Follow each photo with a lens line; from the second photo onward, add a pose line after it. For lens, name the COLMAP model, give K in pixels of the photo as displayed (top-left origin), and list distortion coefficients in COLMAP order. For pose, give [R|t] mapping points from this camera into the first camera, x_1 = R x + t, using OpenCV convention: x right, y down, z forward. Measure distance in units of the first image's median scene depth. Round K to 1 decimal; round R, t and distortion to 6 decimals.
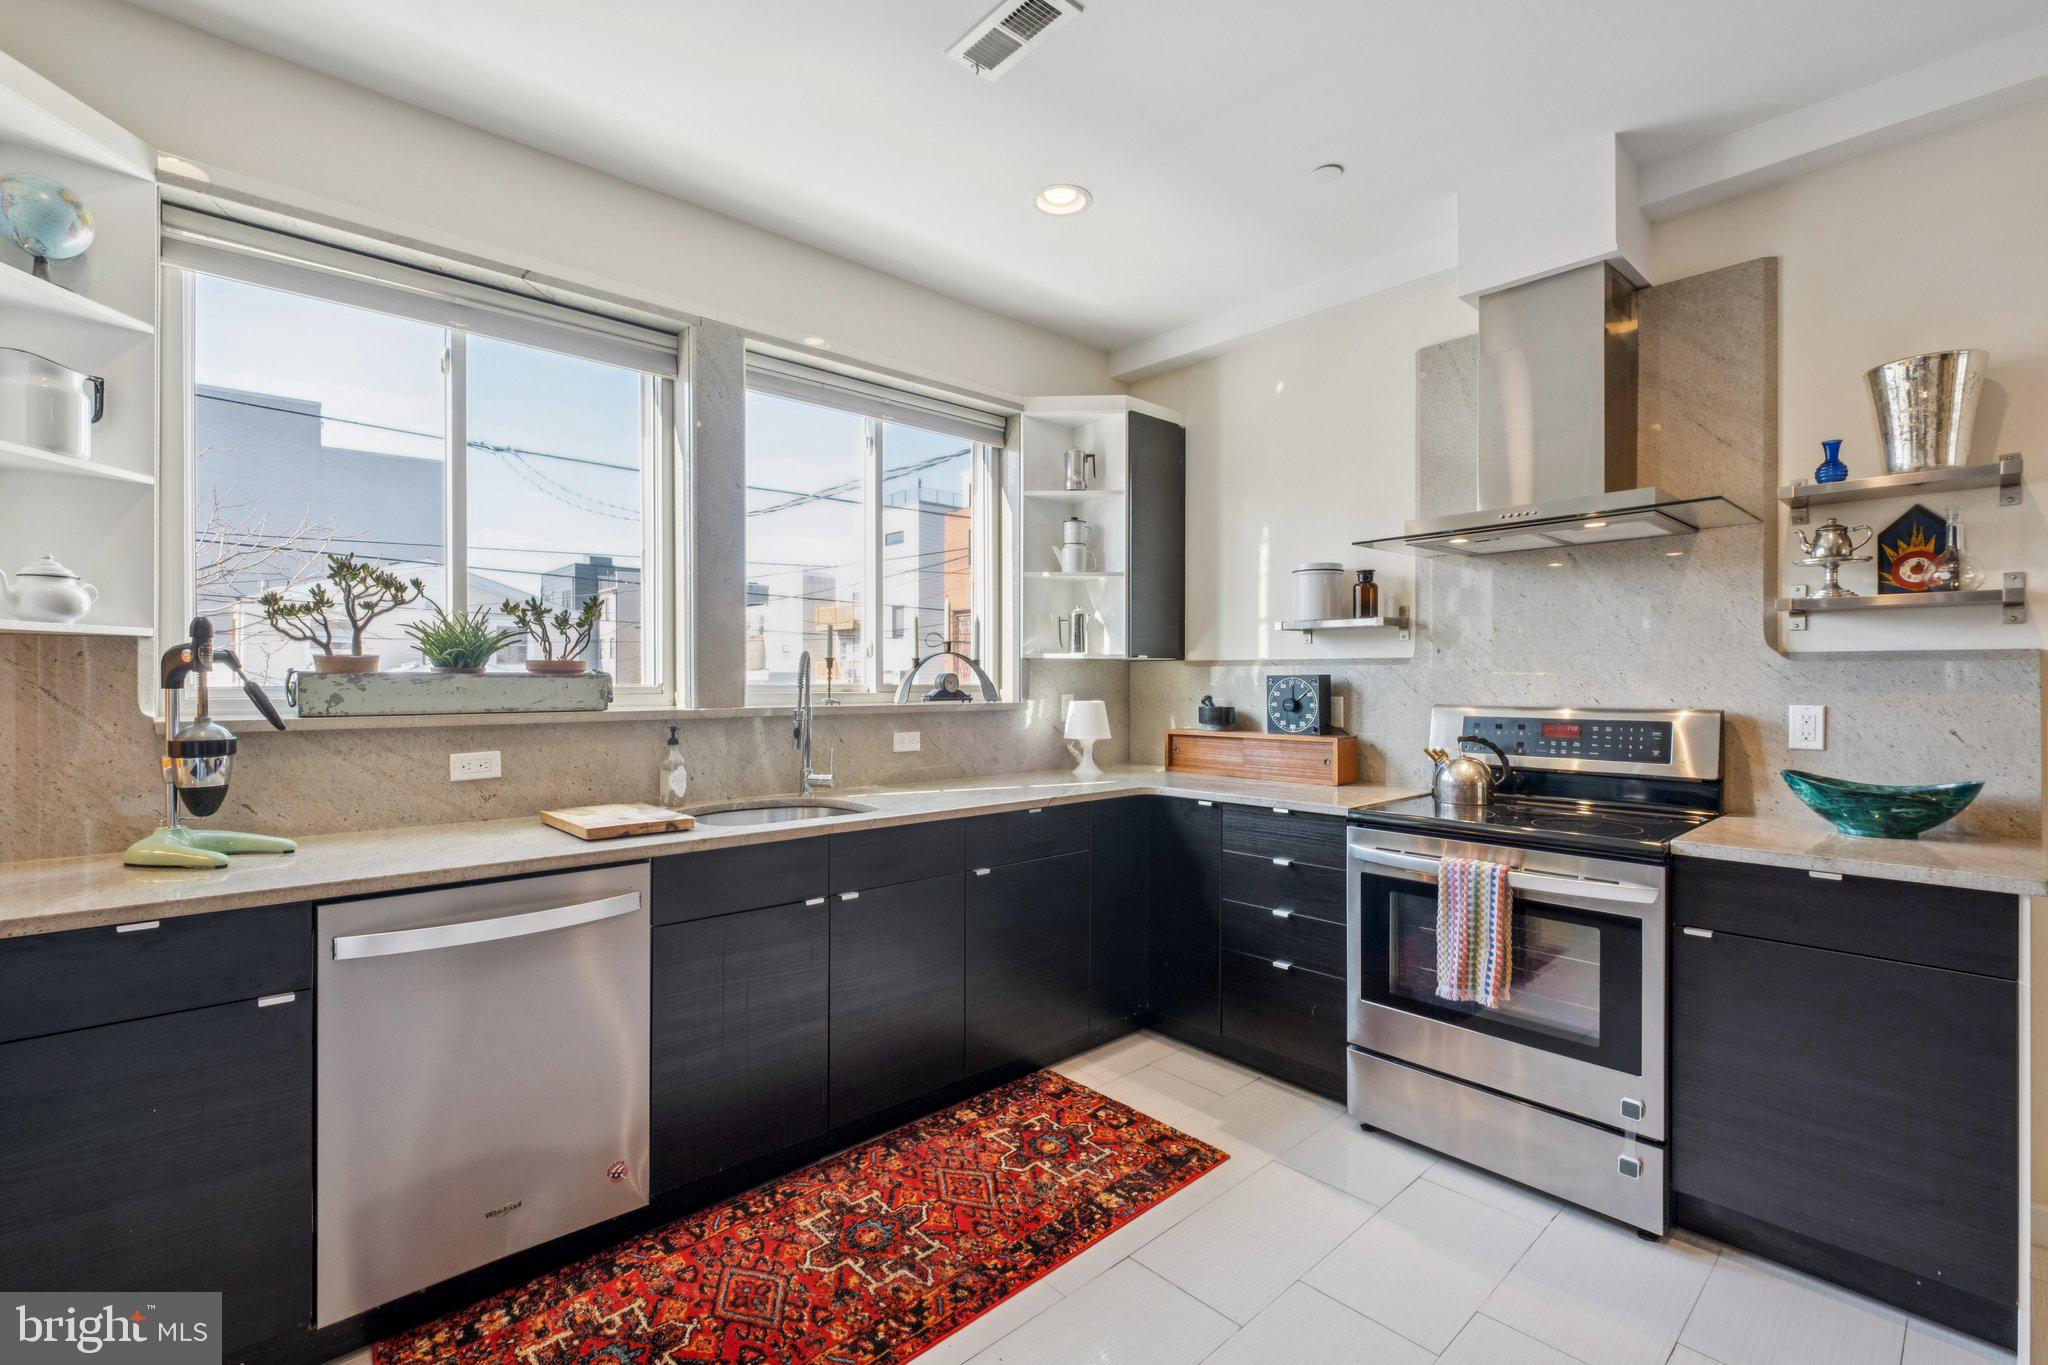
lens RADIAL K [[906.2, 0, 1014.7], [0, 906.2, 686.6], [0, 0, 1]] dist [0.008706, 0.000651]
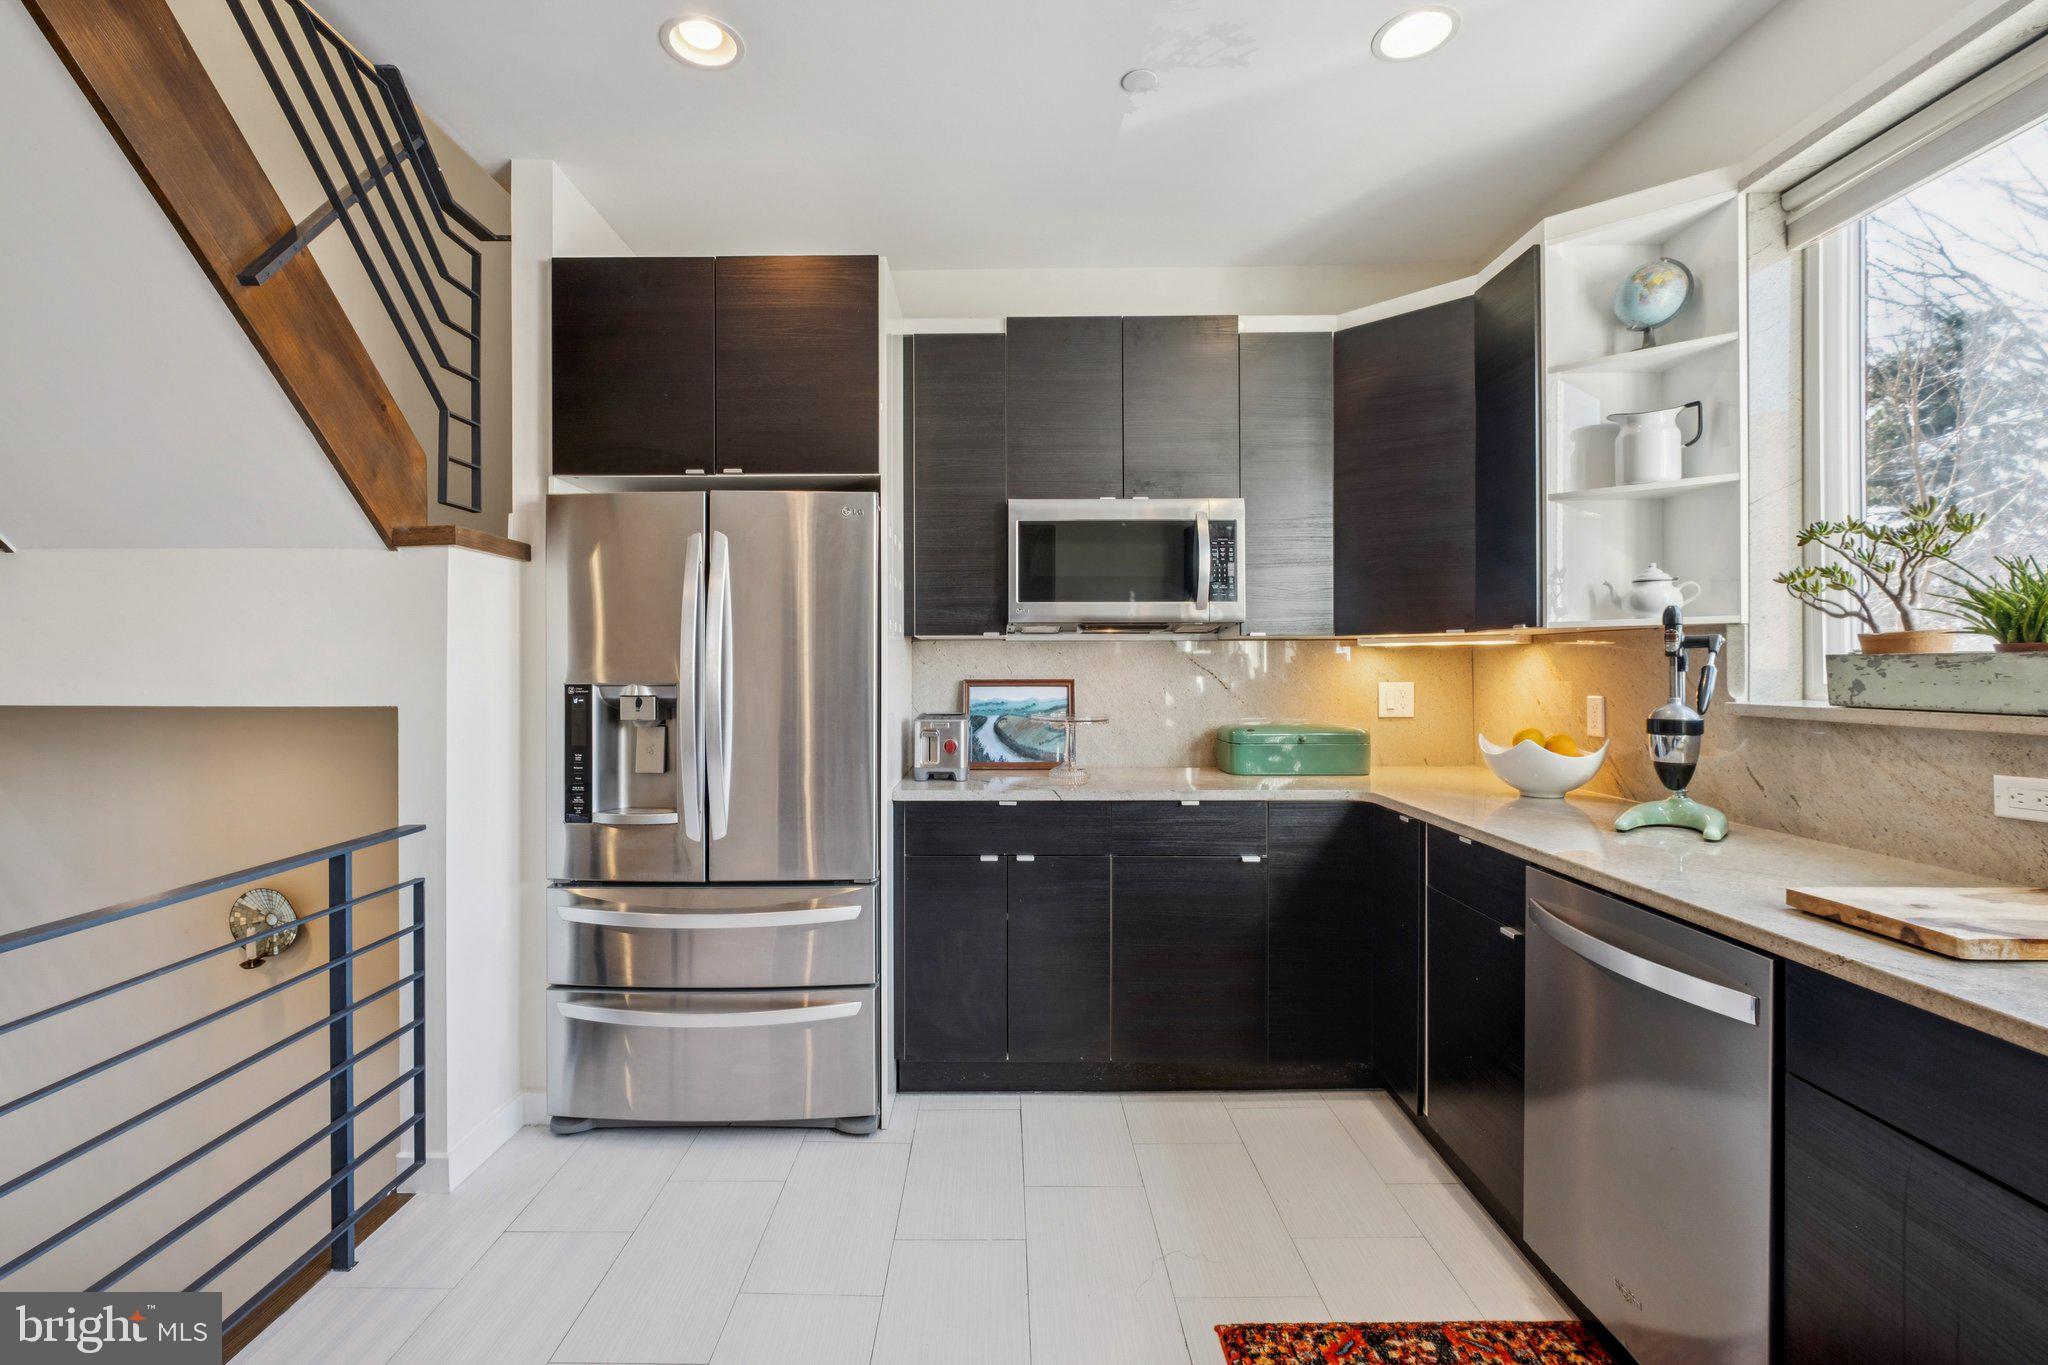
lens RADIAL K [[906.2, 0, 1022.1], [0, 906.2, 669.1], [0, 0, 1]] dist [0.008706, 0.000651]
pose [[-0.658294, -0.000128, -0.752760, 0.354762], [-0.005165, 0.999977, 0.004347, -0.001698], [0.752743, 0.006750, -0.658280, 0.928902]]
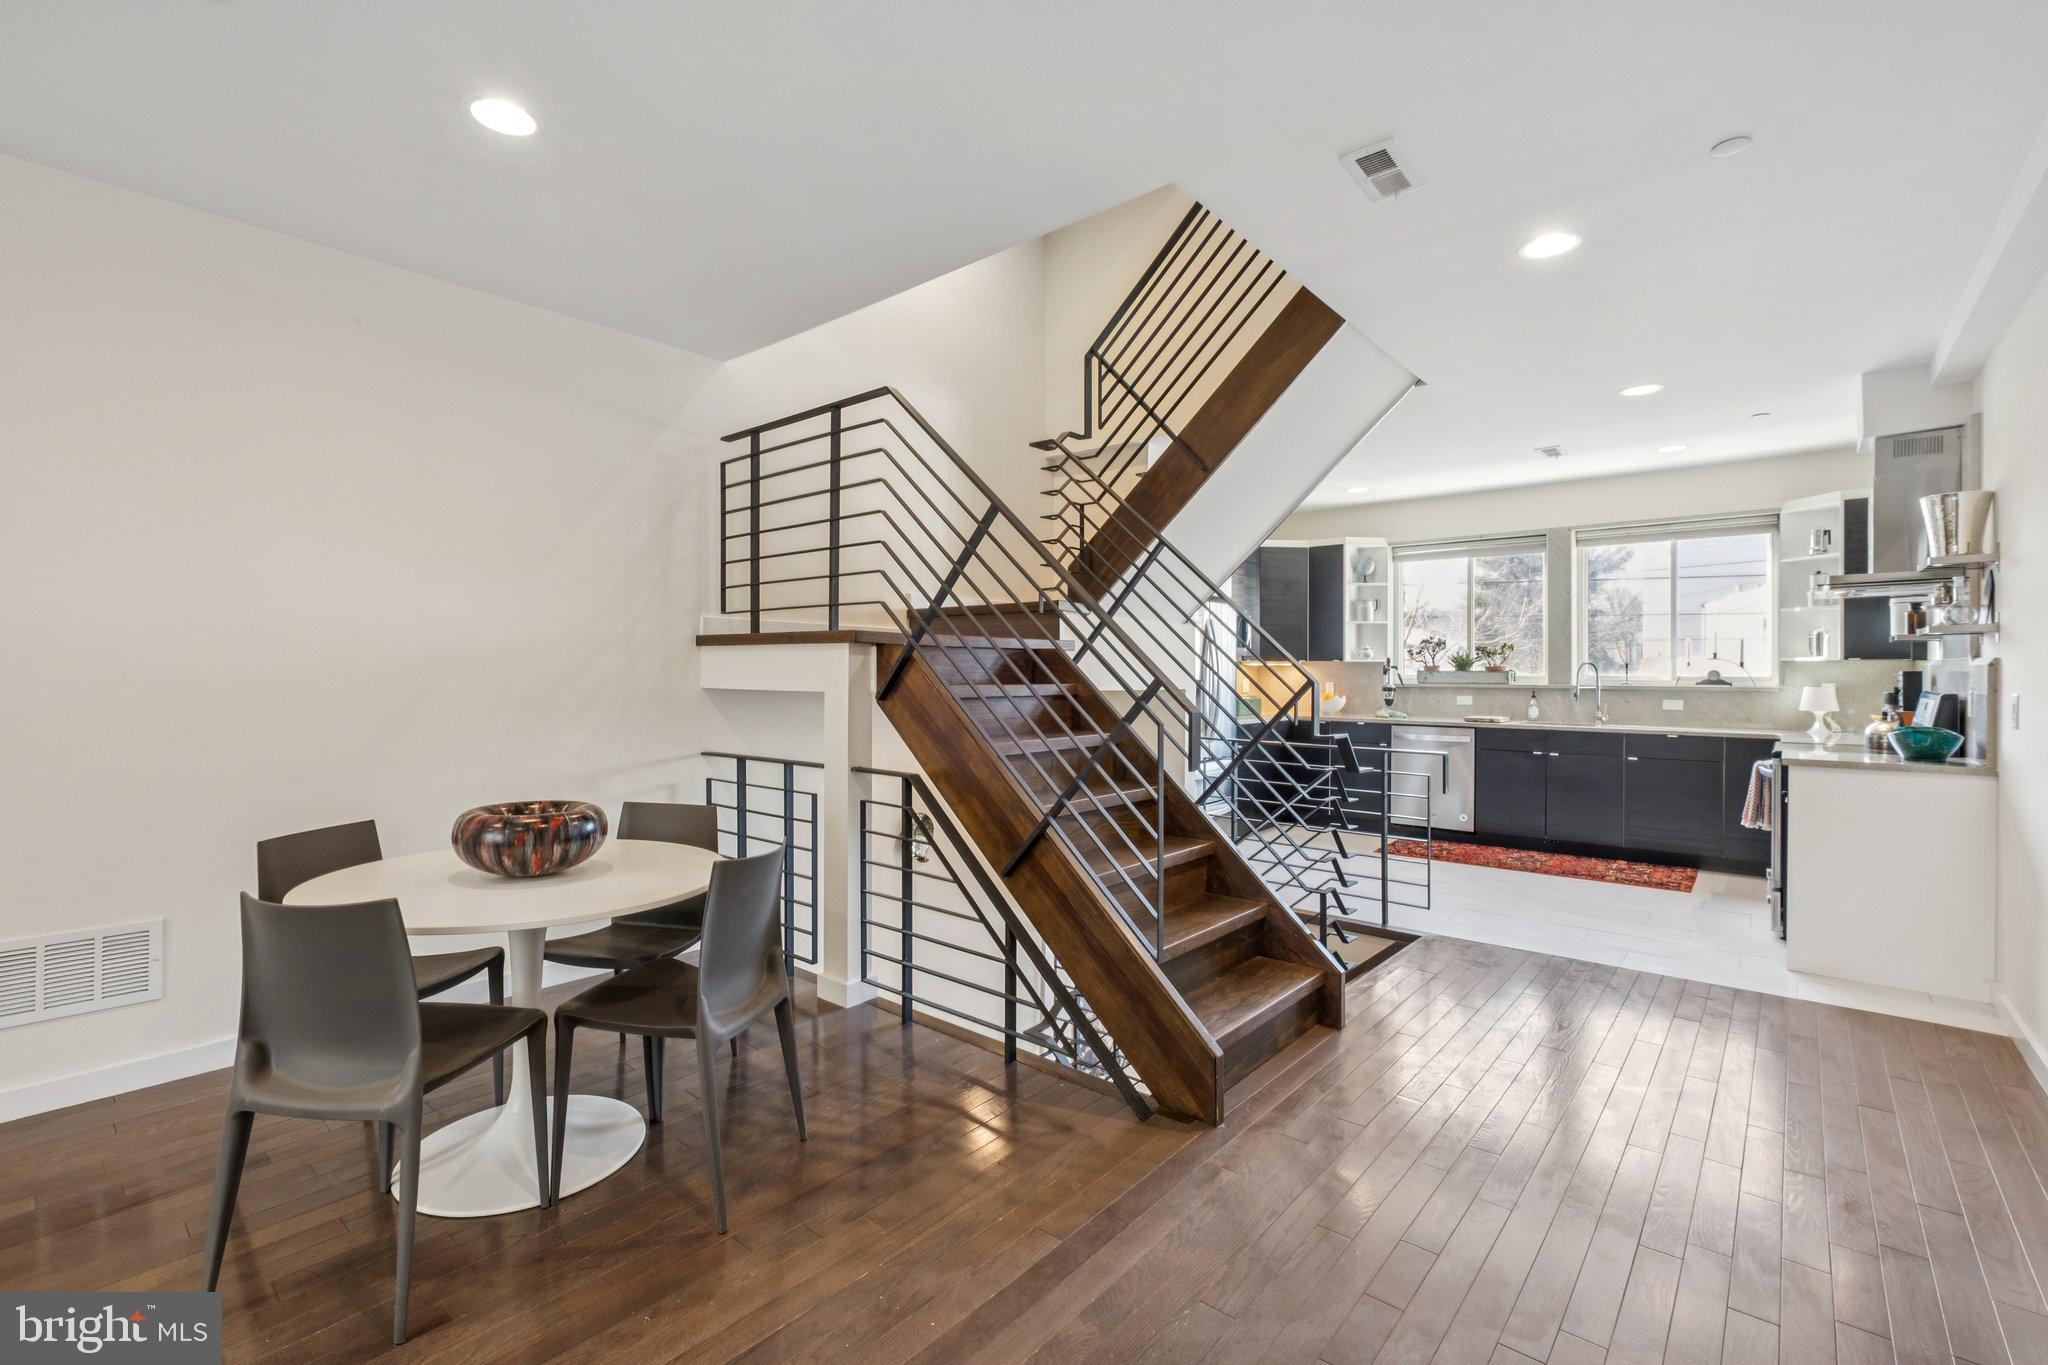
lens RADIAL K [[906.2, 0, 1019.5], [0, 906.2, 674.8], [0, 0, 1]] dist [0.008706, 0.000651]
pose [[0.133018, -0.000392, -0.991114, 2.335519], [-0.015532, 0.999876, -0.002480, 0.031556], [0.990992, 0.015723, 0.132996, -0.934639]]
